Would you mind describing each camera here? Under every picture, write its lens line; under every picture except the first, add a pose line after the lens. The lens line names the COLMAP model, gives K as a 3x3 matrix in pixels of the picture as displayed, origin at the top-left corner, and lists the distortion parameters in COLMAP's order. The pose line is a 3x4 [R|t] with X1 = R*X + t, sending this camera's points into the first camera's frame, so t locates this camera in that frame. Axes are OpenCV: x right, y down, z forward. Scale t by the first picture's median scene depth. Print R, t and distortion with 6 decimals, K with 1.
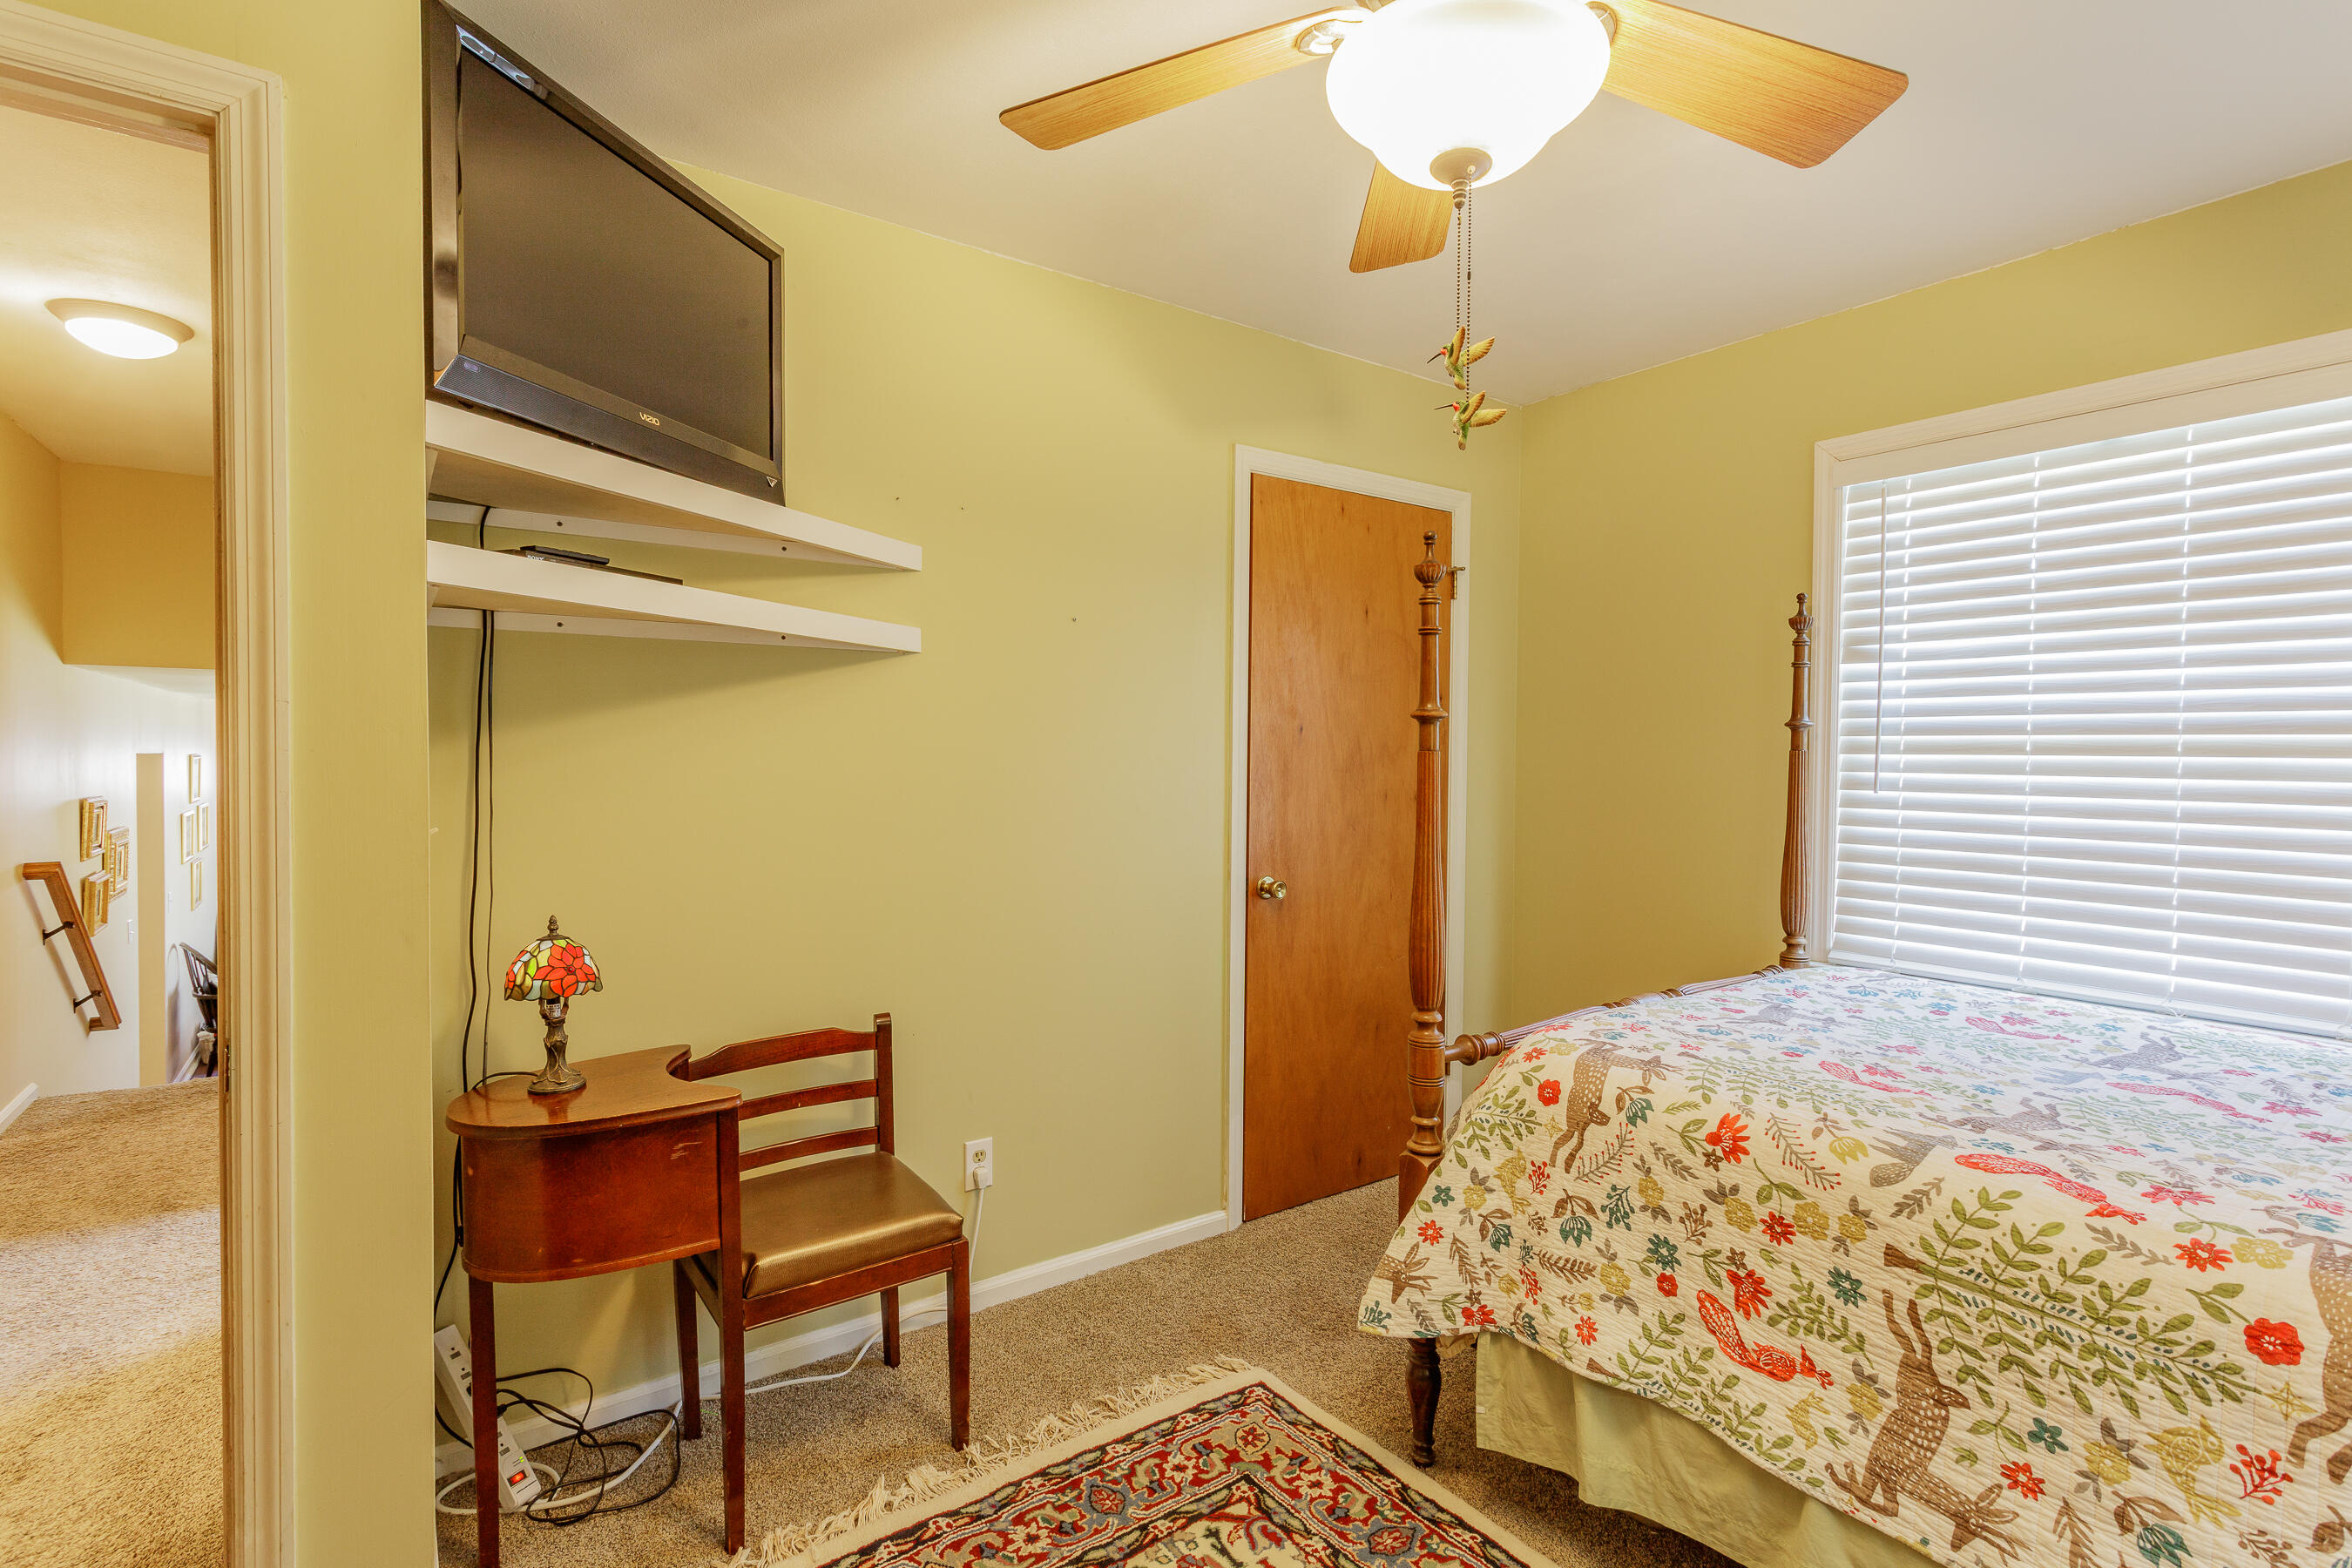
lens RADIAL K [[1108.9, 0, 1169.7], [0, 1108.9, 767.7], [0, 0, 1]] dist [-0.000918, 0.000340]
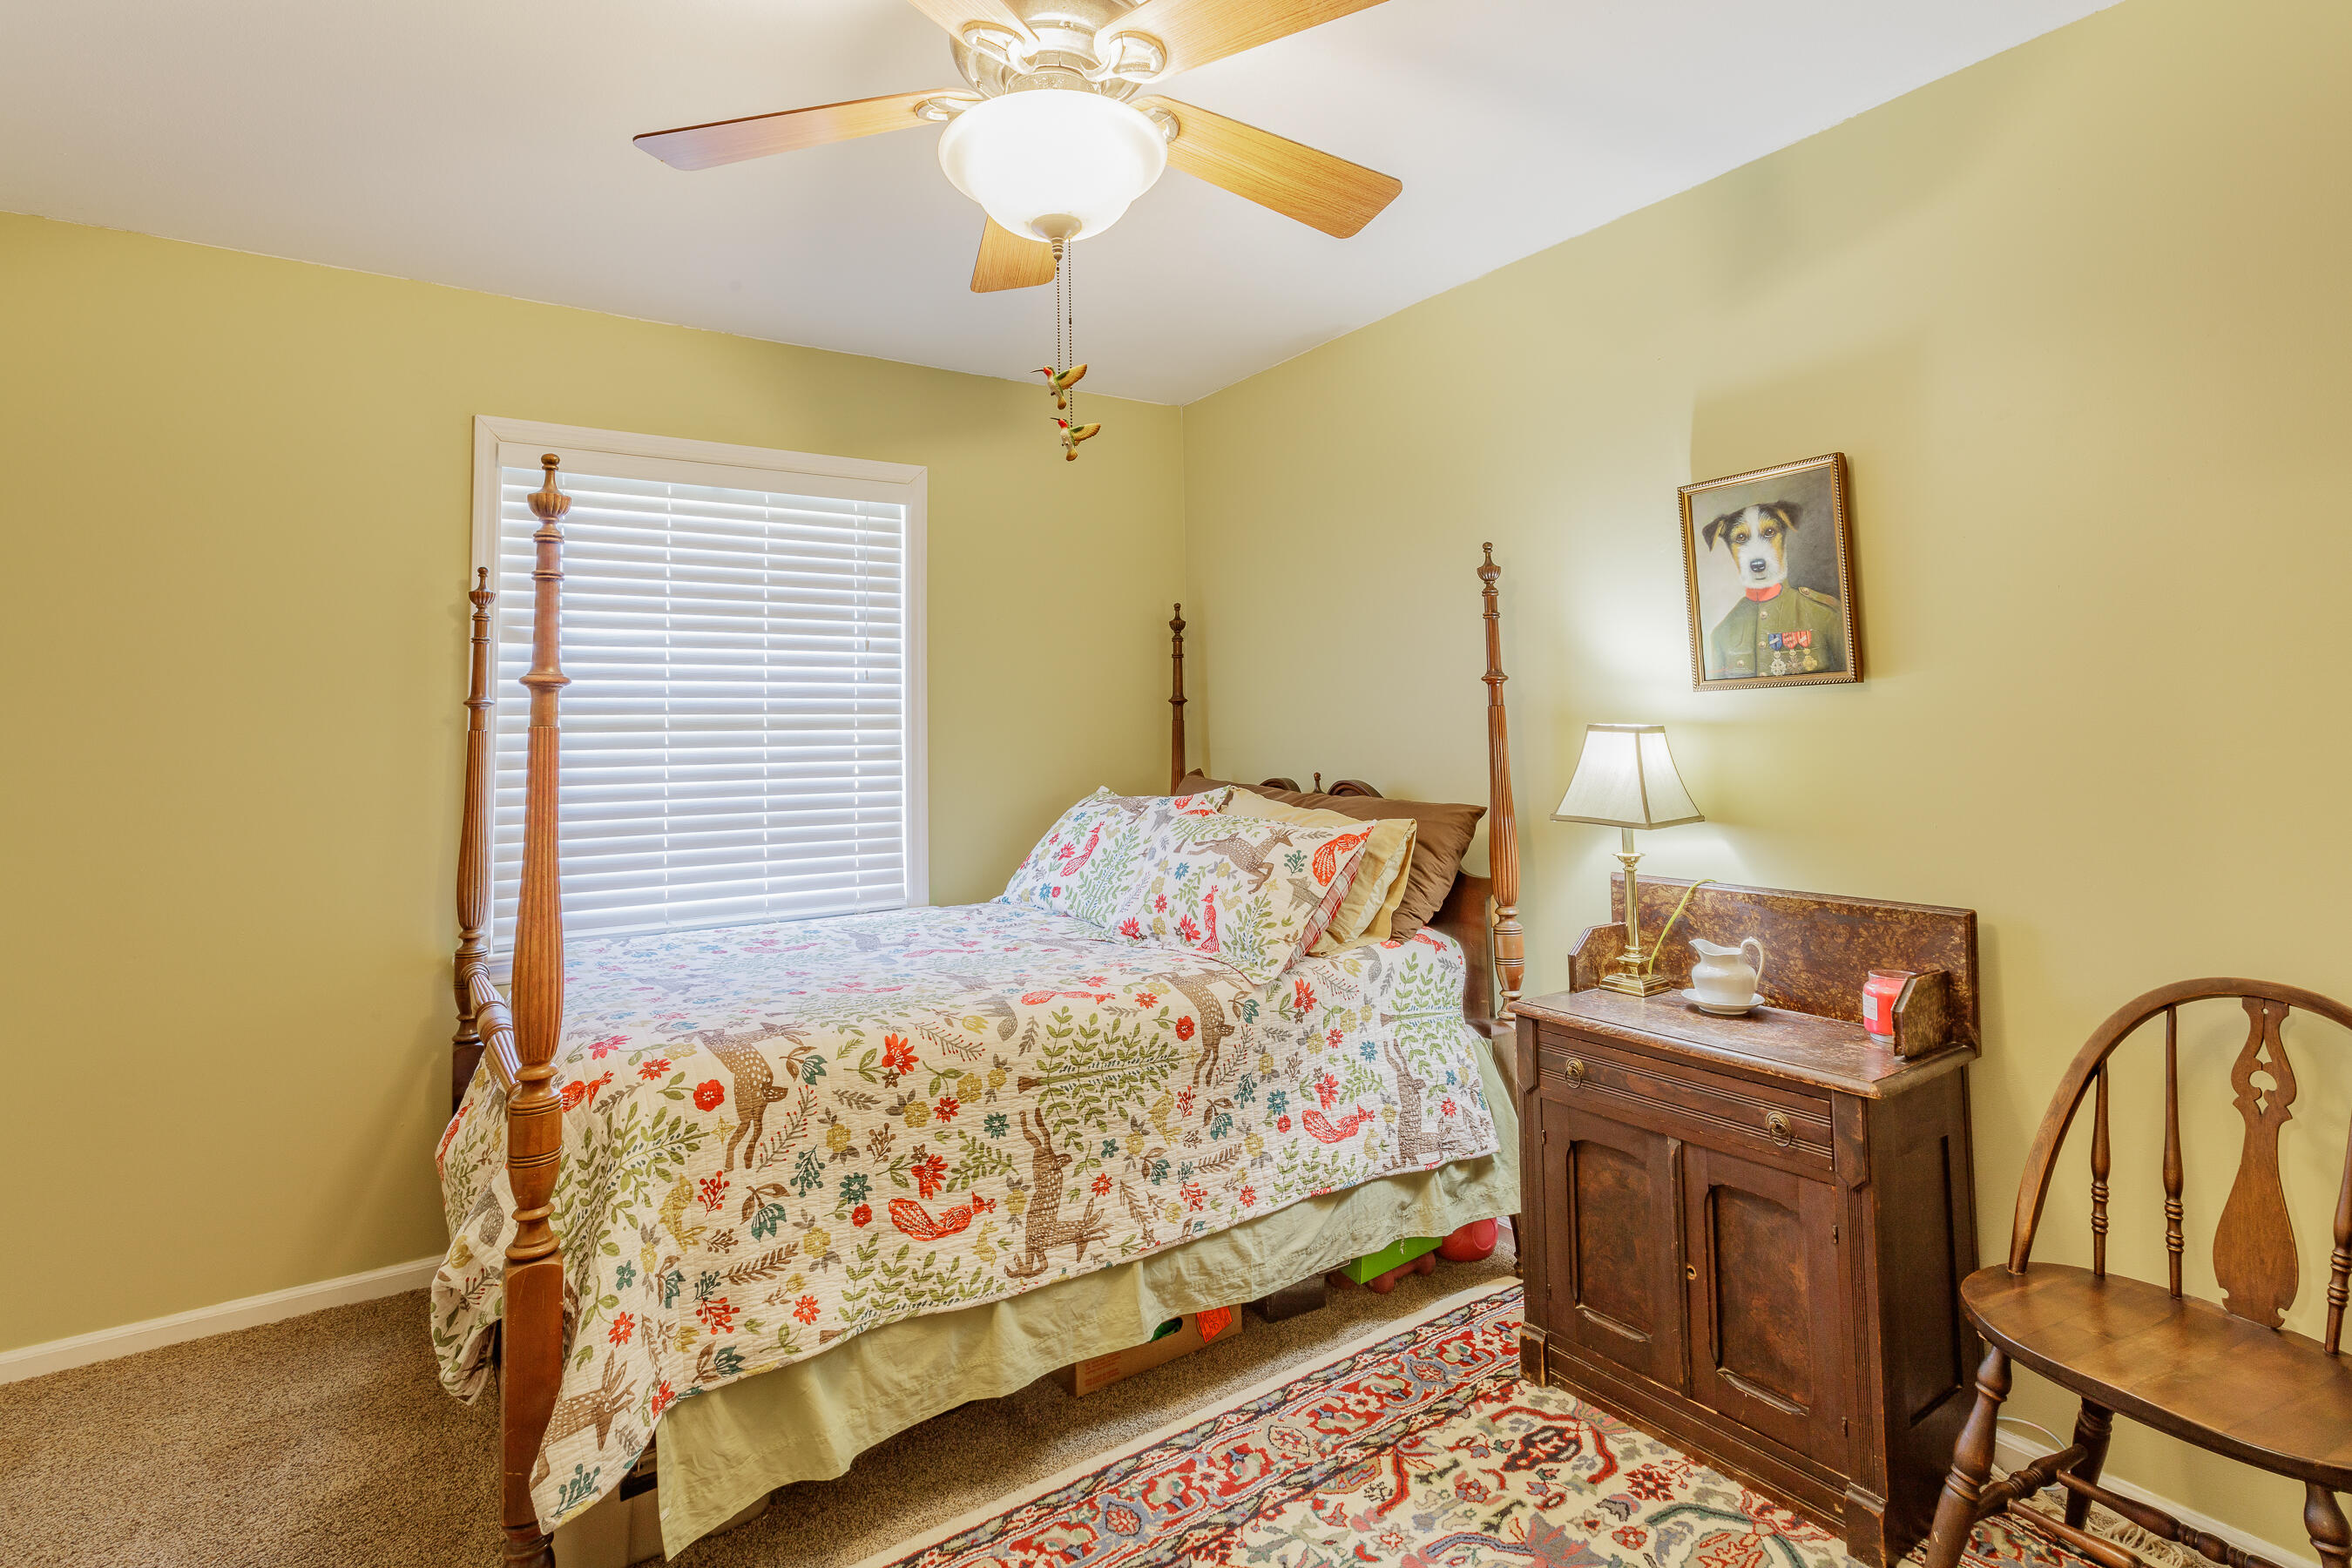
lens RADIAL K [[1158.0, 0, 1168.4], [0, 1158.0, 635.0], [0, 0, 1]] dist [0.000836, 0.000370]
pose [[0.031748, 0.075262, 0.996658, -0.738037], [0.032213, 0.996566, -0.076281, -0.003463], [-0.998977, 0.034527, 0.029215, 0.670392]]
